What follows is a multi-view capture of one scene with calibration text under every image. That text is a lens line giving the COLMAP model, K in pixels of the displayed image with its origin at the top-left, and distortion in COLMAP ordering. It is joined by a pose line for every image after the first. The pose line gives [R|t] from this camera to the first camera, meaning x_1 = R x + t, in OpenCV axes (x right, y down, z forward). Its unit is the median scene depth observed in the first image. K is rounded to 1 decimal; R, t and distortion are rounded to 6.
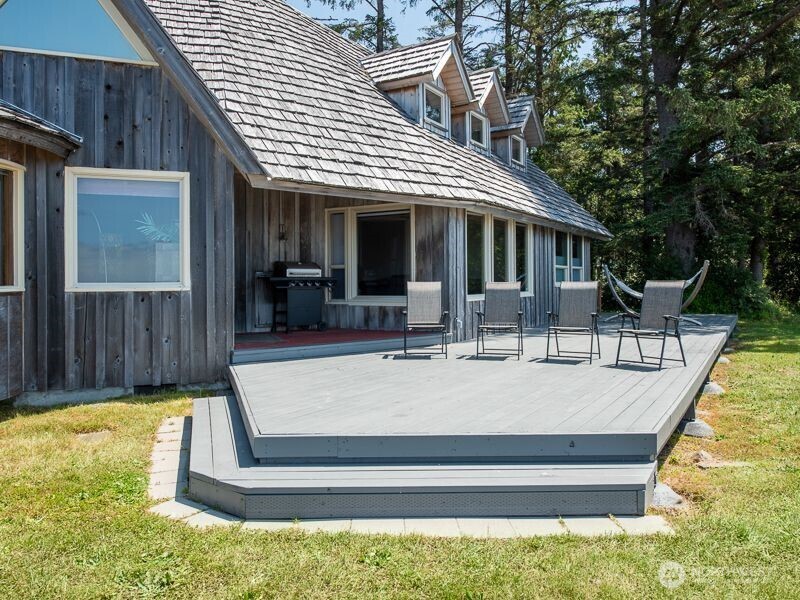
lens RADIAL K [[581.2, 0, 402.7], [0, 581.2, 266.6], [0, 0, 1]] dist [-0.005551, -0.000596]
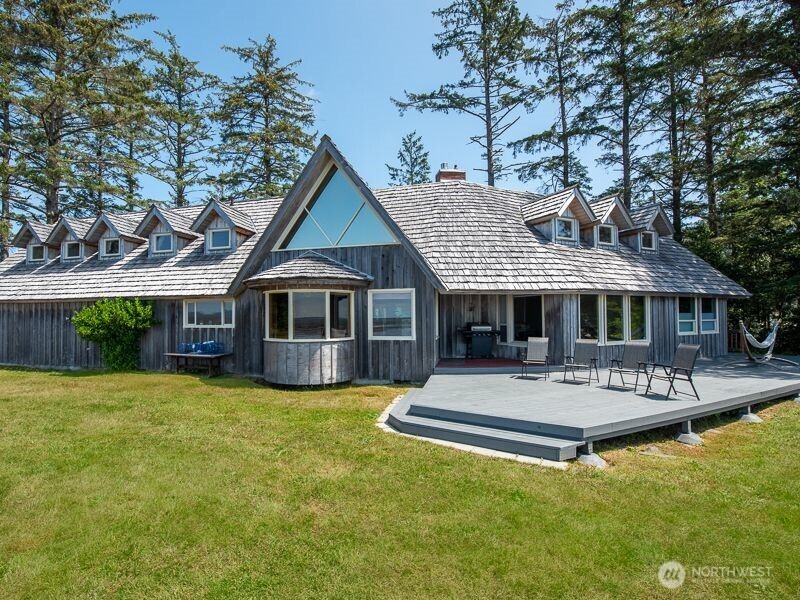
lens RADIAL K [[386.4, 0, 400.0], [0, 386.4, 300.0], [0, 0, 1]] dist [-0.028796, 0.000034]
pose [[0.857807, -0.007035, -0.513924, 0.303191], [0.002636, 0.999953, -0.009290, -0.086155], [0.513965, 0.006614, 0.857785, -0.276450]]
